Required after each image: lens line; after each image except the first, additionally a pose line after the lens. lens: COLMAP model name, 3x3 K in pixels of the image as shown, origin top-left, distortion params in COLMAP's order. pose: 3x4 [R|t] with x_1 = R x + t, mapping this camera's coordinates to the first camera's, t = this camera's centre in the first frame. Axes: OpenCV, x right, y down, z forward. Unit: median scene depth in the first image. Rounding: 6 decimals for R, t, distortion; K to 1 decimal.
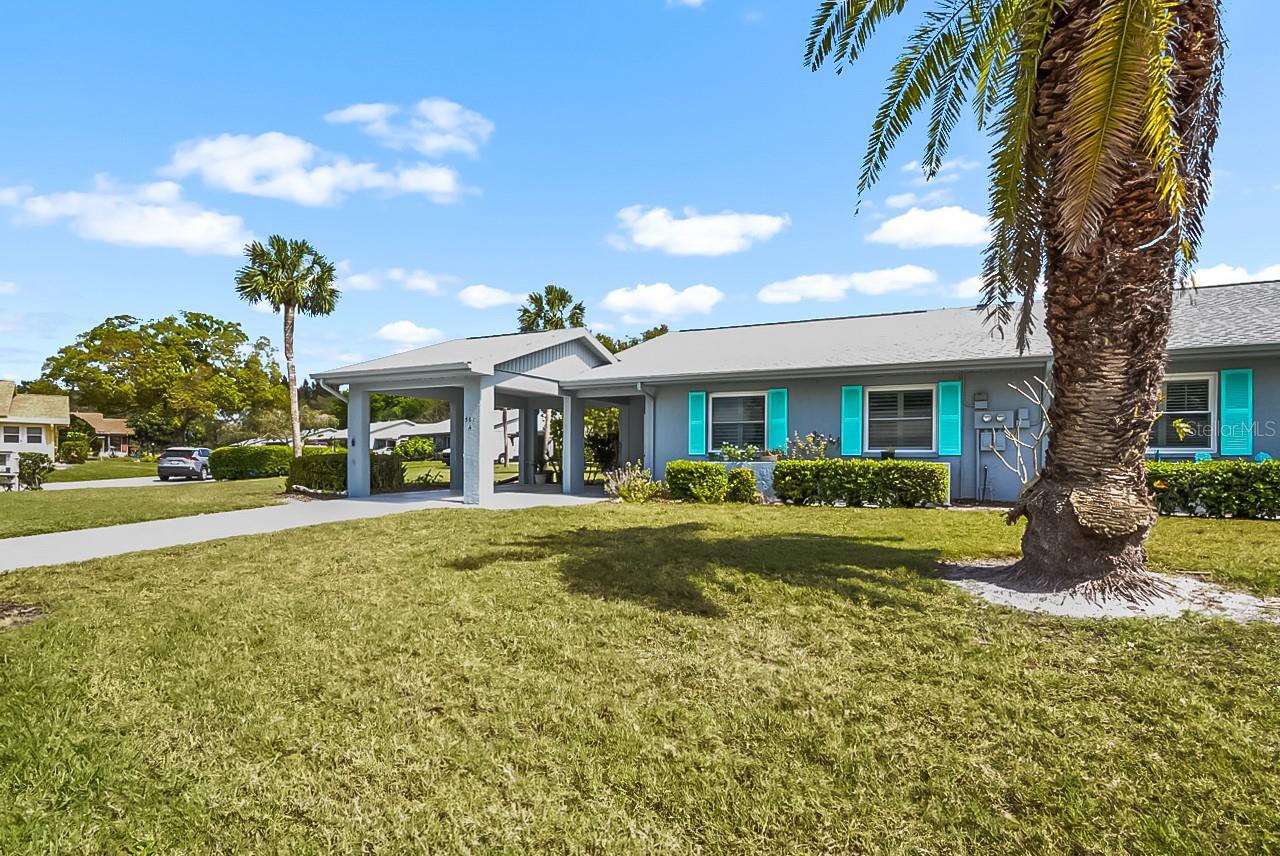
lens RADIAL K [[642.6, 0, 643.5], [0, 642.6, 436.5], [0, 0, 1]] dist [-0.027937, 0.005452]
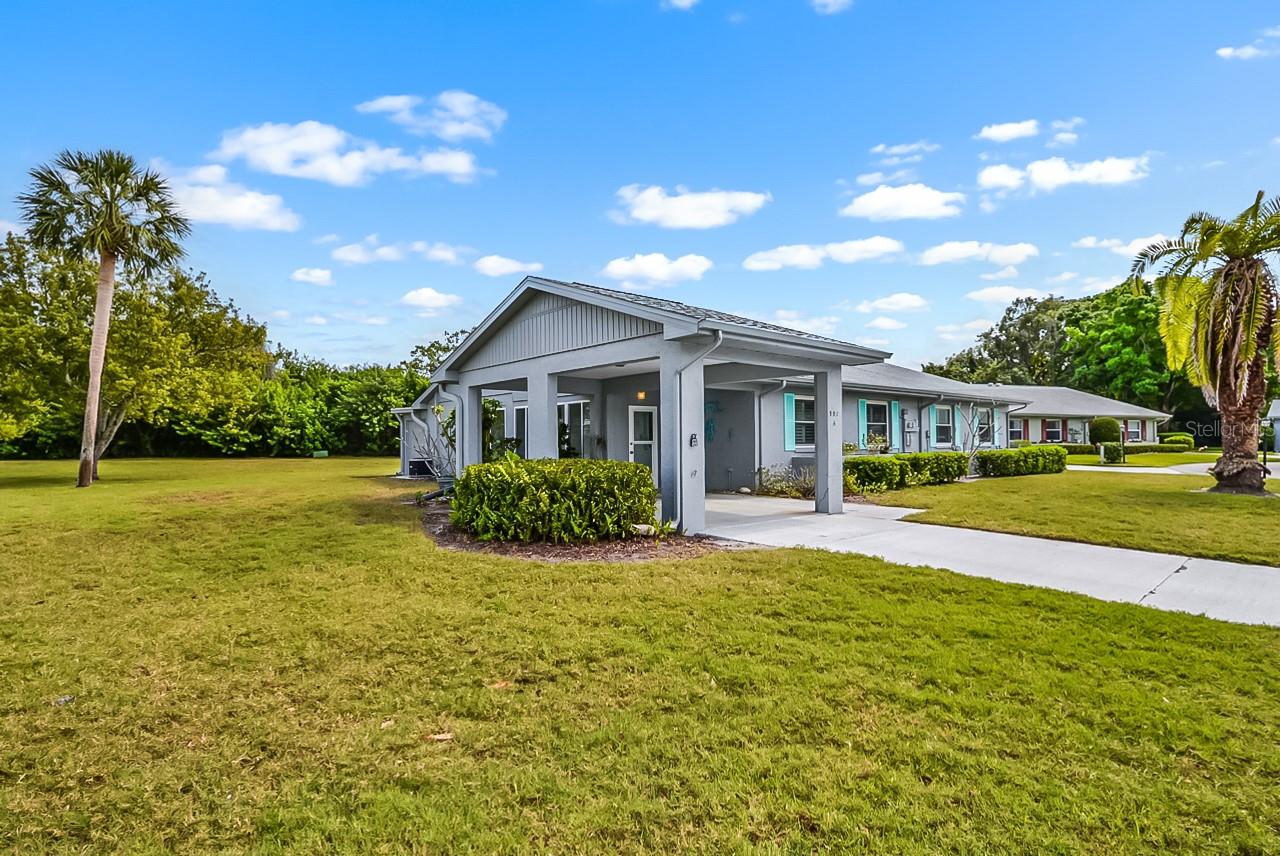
lens RADIAL K [[642.6, 0, 636.0], [0, 642.6, 424.6], [0, 0, 1]] dist [-0.027937, 0.005452]
pose [[0.408300, 0.018140, 0.912668, -2.442254], [-0.018123, 0.999767, -0.011763, 0.003808], [-0.912668, -0.011737, 0.408534, 1.873562]]
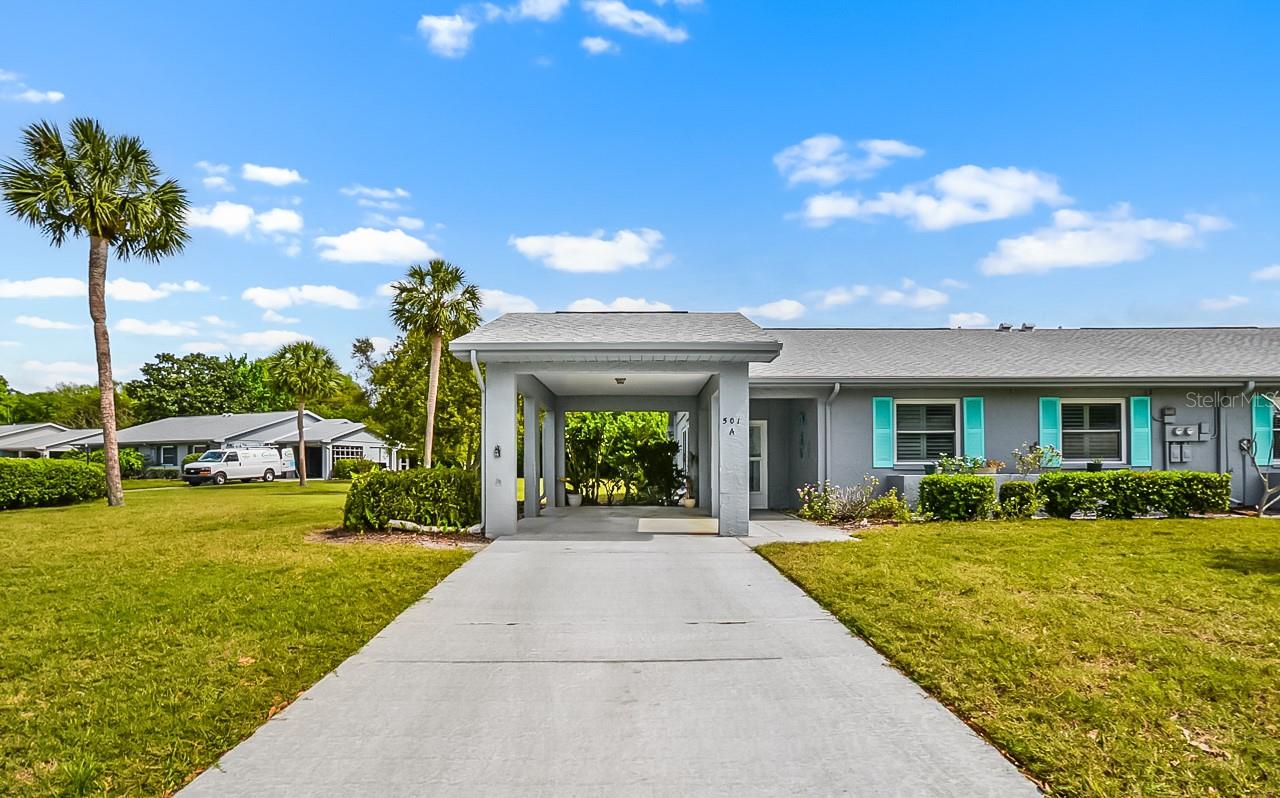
lens RADIAL K [[664.0, 0, 638.0], [0, 664.0, 443.4], [0, 0, 1]] dist [-0.005931, 0.000402]
pose [[0.903731, 0.009787, 0.427989, -1.464765], [-0.005567, 0.999923, -0.011110, 0.016518], [-0.428065, 0.007658, 0.903716, 0.739798]]
